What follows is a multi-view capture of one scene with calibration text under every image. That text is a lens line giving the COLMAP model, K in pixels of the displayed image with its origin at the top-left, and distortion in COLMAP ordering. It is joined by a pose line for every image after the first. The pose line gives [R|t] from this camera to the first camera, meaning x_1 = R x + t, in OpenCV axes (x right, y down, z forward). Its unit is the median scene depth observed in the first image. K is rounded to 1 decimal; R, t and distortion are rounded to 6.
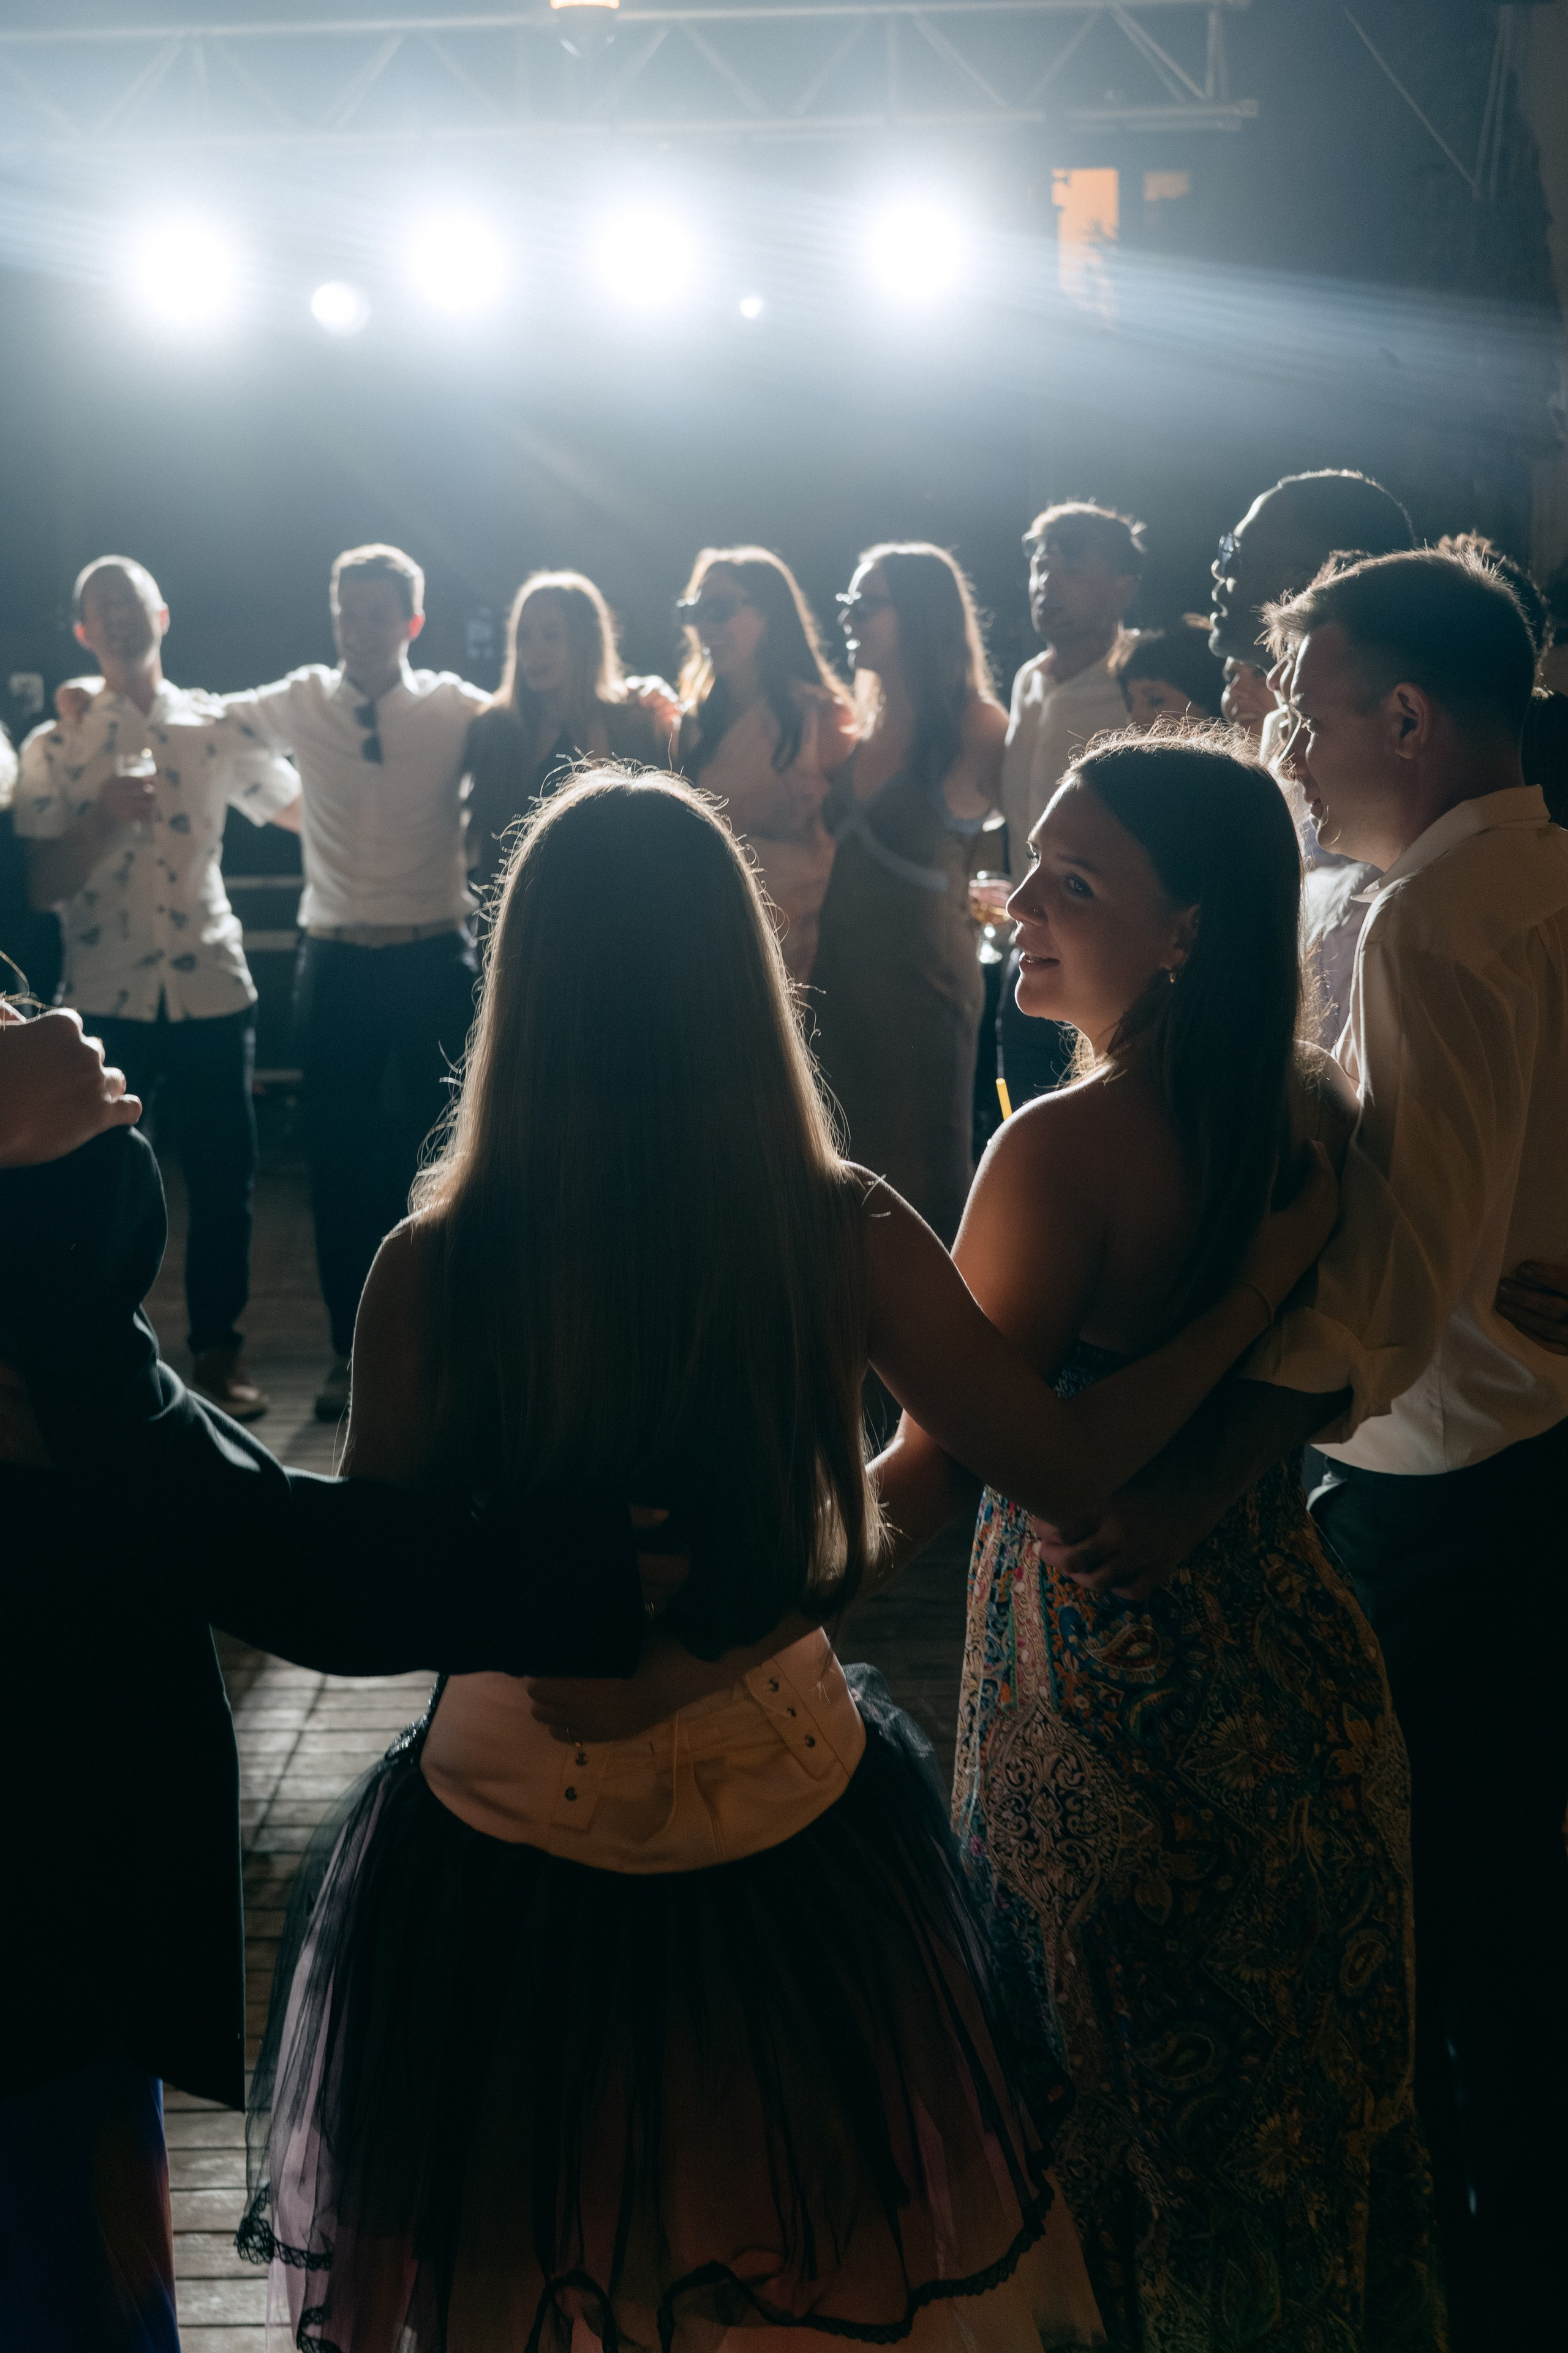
lens RADIAL K [[3027.1, 0, 788.4], [0, 3027.1, 1177.8], [0, 0, 1]] dist [-0.021489, 0.000000]
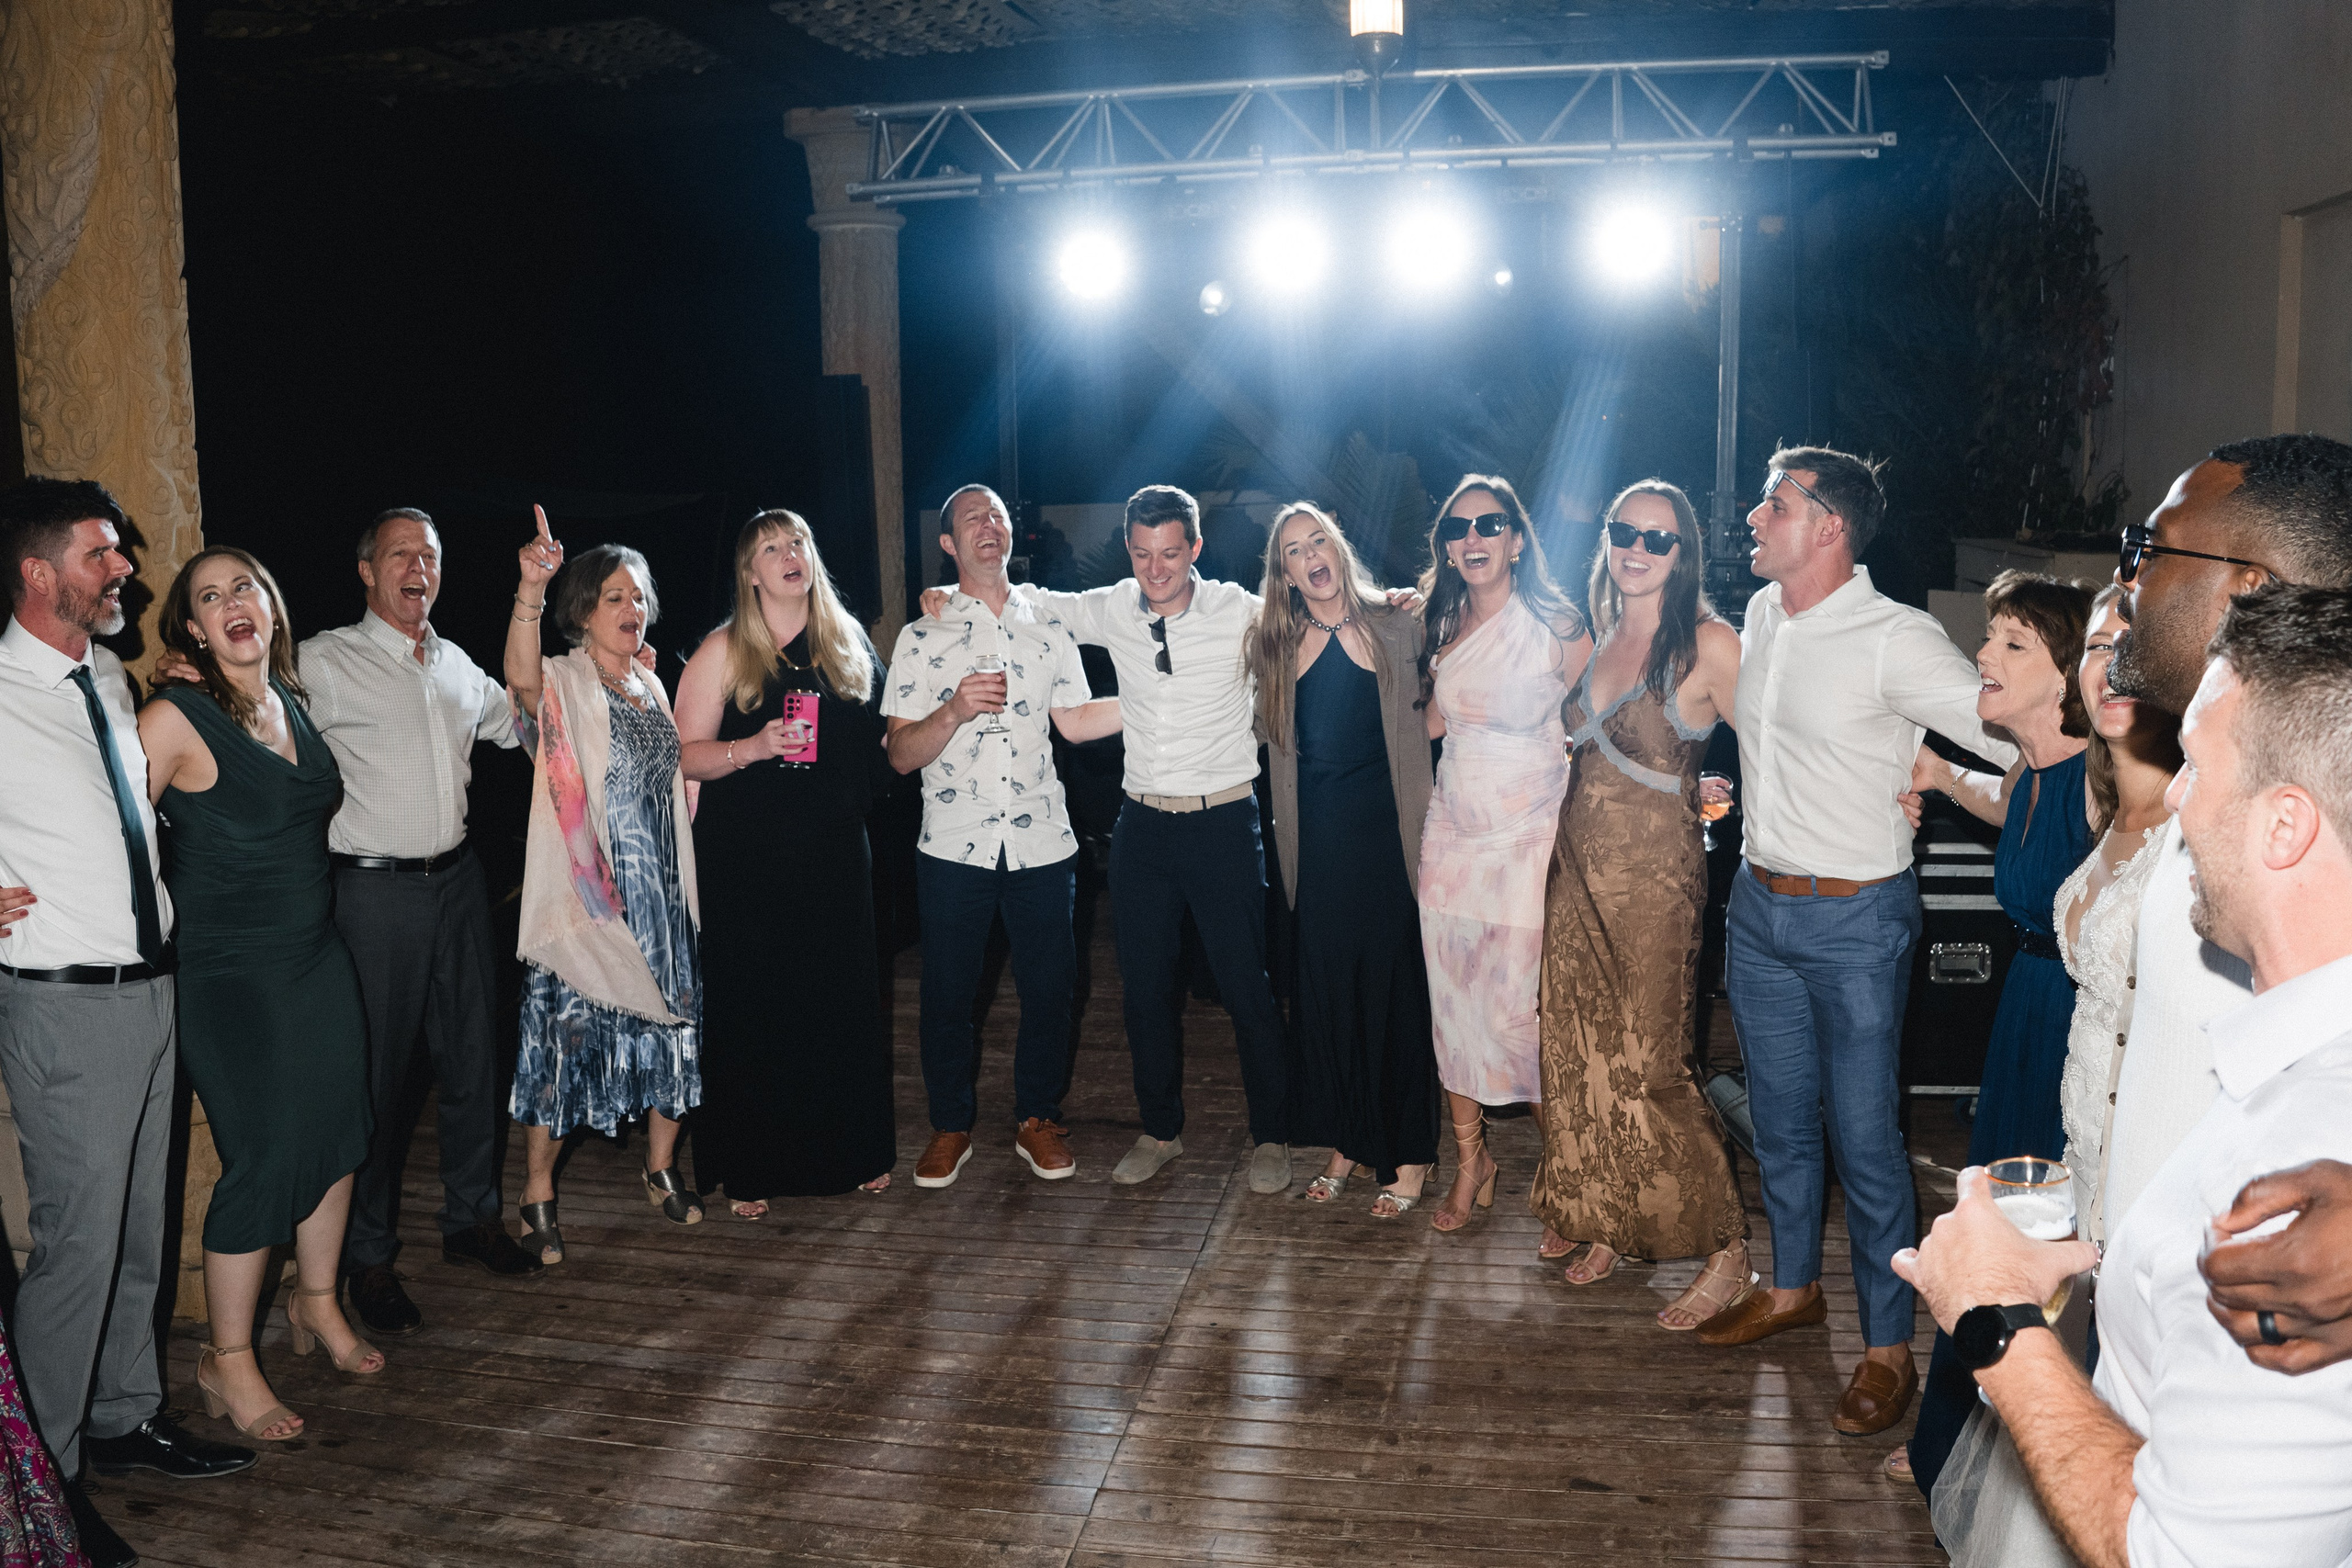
lens RADIAL K [[1912.5, 0, 1171.3], [0, 1912.5, 781.0], [0, 0, 1]] dist [0.008500, 0.002388]
pose [[0.993866, 0.026662, -0.107330, -0.057202], [-0.032569, 0.998028, -0.053664, -0.046625], [0.105687, 0.056831, 0.992774, 0.239962]]
